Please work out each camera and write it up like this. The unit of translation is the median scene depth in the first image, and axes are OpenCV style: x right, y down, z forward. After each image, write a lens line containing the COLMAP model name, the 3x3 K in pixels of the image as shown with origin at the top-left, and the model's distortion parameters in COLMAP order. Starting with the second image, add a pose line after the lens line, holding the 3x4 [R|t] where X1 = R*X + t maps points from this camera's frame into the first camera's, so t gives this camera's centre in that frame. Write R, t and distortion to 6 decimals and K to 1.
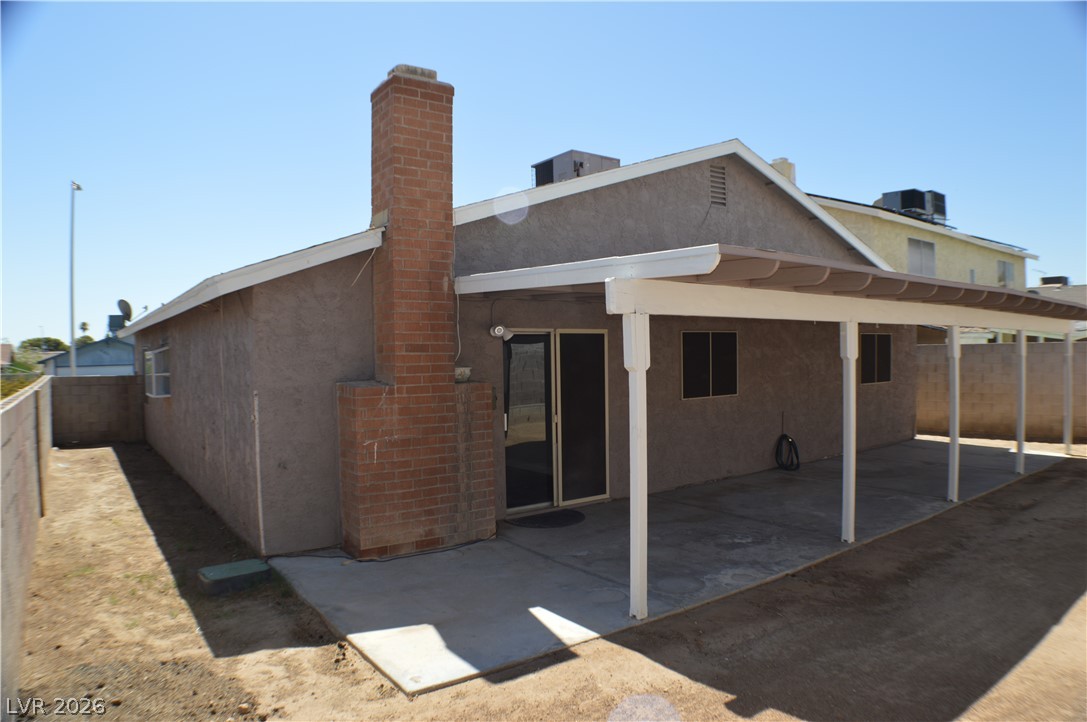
lens RADIAL K [[712.8, 0, 546.1], [0, 712.8, 364.8], [0, 0, 1]] dist [-0.192266, 0.045580]
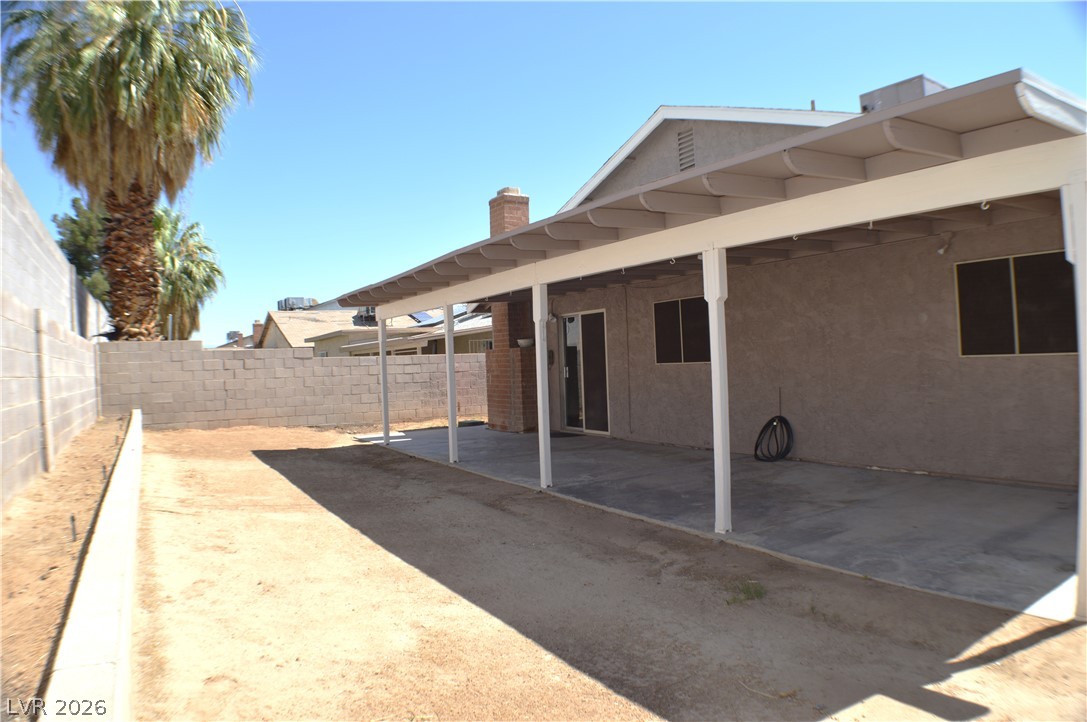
lens RADIAL K [[712.8, 0, 546.1], [0, 712.8, 364.8], [0, 0, 1]] dist [-0.192266, 0.045580]
pose [[-0.093422, 0.022943, -0.995362, 1.811183], [0.018010, 0.999610, 0.021350, 0.032145], [0.995464, -0.015932, -0.093799, 1.285007]]
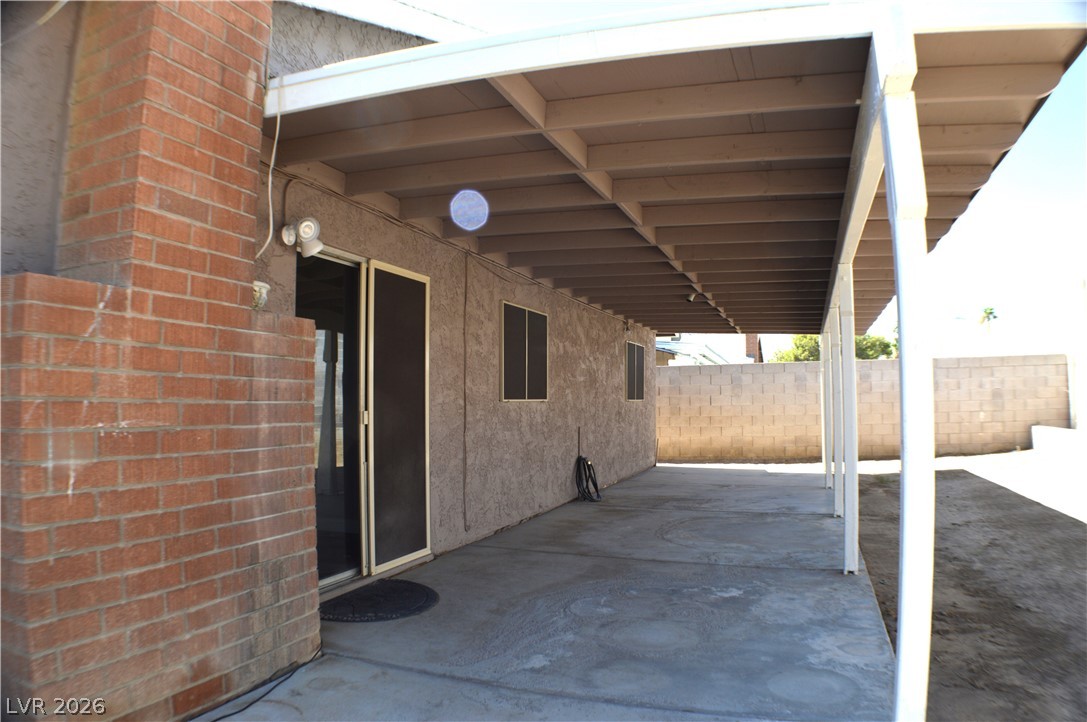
lens RADIAL K [[712.8, 0, 546.1], [0, 712.8, 364.8], [0, 0, 1]] dist [-0.192266, 0.045580]
pose [[0.835247, 0.038691, 0.548511, -0.207701], [0.004340, 0.997027, -0.076937, 0.093245], [-0.549857, 0.066641, 0.832596, 0.554836]]
